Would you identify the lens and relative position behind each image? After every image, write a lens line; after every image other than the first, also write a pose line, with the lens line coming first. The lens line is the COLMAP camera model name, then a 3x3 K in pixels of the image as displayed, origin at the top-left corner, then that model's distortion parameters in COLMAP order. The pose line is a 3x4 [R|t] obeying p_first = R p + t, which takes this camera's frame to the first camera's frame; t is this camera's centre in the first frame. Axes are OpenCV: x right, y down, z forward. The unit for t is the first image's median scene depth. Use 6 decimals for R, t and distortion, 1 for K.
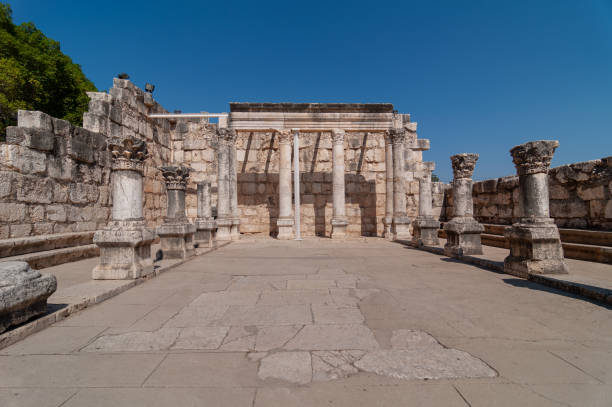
lens RADIAL K [[294.3, 0, 306.0], [0, 294.3, 203.5], [0, 0, 1]] dist [0.000746, 0.000310]
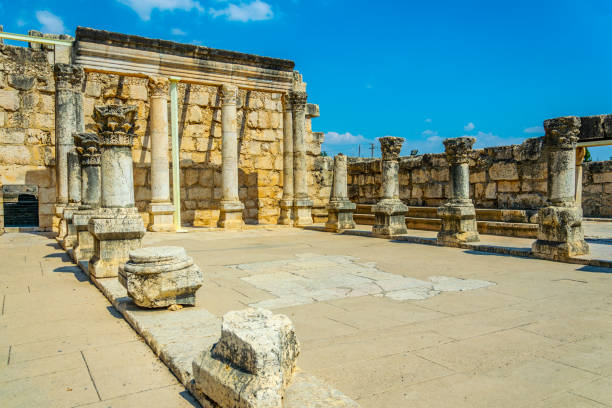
lens RADIAL K [[471.1, 0, 306.0], [0, 471.1, 204.0], [0, 0, 1]] dist [-0.000192, 0.000602]
pose [[0.864139, -0.015221, 0.503023, -0.349538], [-0.013422, 0.998490, 0.053271, -0.012047], [-0.503074, -0.052785, 0.862630, -0.172450]]
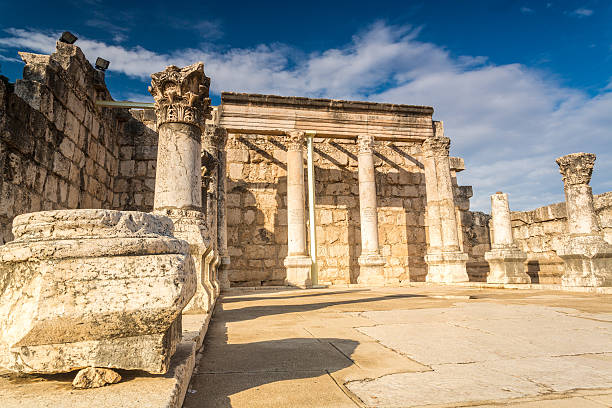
lens RADIAL K [[385.3, 0, 302.4], [0, 385.3, 204.5], [0, 0, 1]] dist [-0.004320, 0.001975]
pose [[0.987089, 0.015443, 0.159426, -0.208752], [0.008293, 0.989079, -0.147151, 0.066054], [-0.159957, 0.146573, 0.976181, 0.100141]]
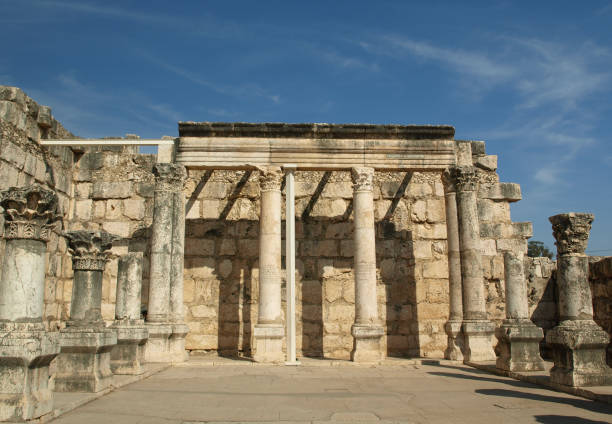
lens RADIAL K [[559.0, 0, 307.2], [0, 559.0, 187.0], [0, 0, 1]] dist [-0.103152, 0.079307]
pose [[0.999951, 0.006884, 0.007063, -0.008008], [-0.005398, 0.981328, -0.192266, -0.000934], [-0.008255, 0.192218, 0.981318, -0.070660]]
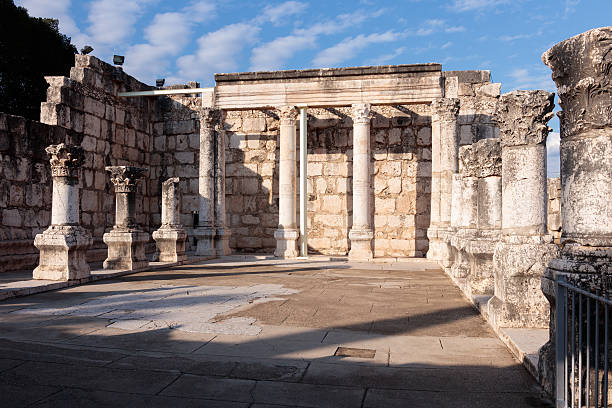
lens RADIAL K [[524.2, 0, 306.7], [0, 524.2, 216.4], [0, 0, 1]] dist [-0.002732, -0.005111]
pose [[0.975363, 0.010228, -0.220370, 0.268270], [-0.005528, 0.999744, 0.021935, -0.008252], [0.220538, -0.020176, 0.975170, -0.257933]]
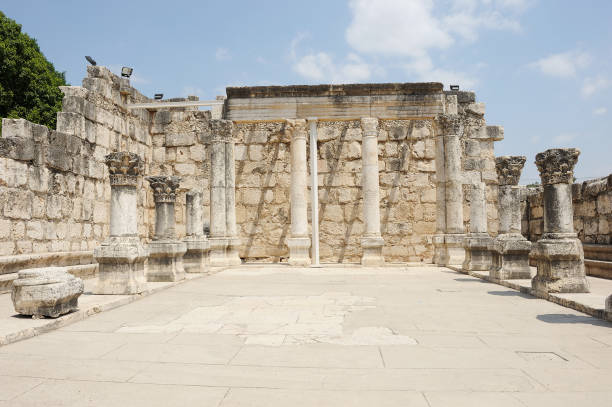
lens RADIAL K [[490.6, 0, 311.5], [0, 490.6, 202.5], [0, 0, 1]] dist [-0.038389, -0.004017]
pose [[0.996540, -0.008212, -0.082706, 0.066668], [0.005826, 0.999561, -0.029049, -0.001975], [0.082909, 0.028466, 0.996151, -0.245209]]
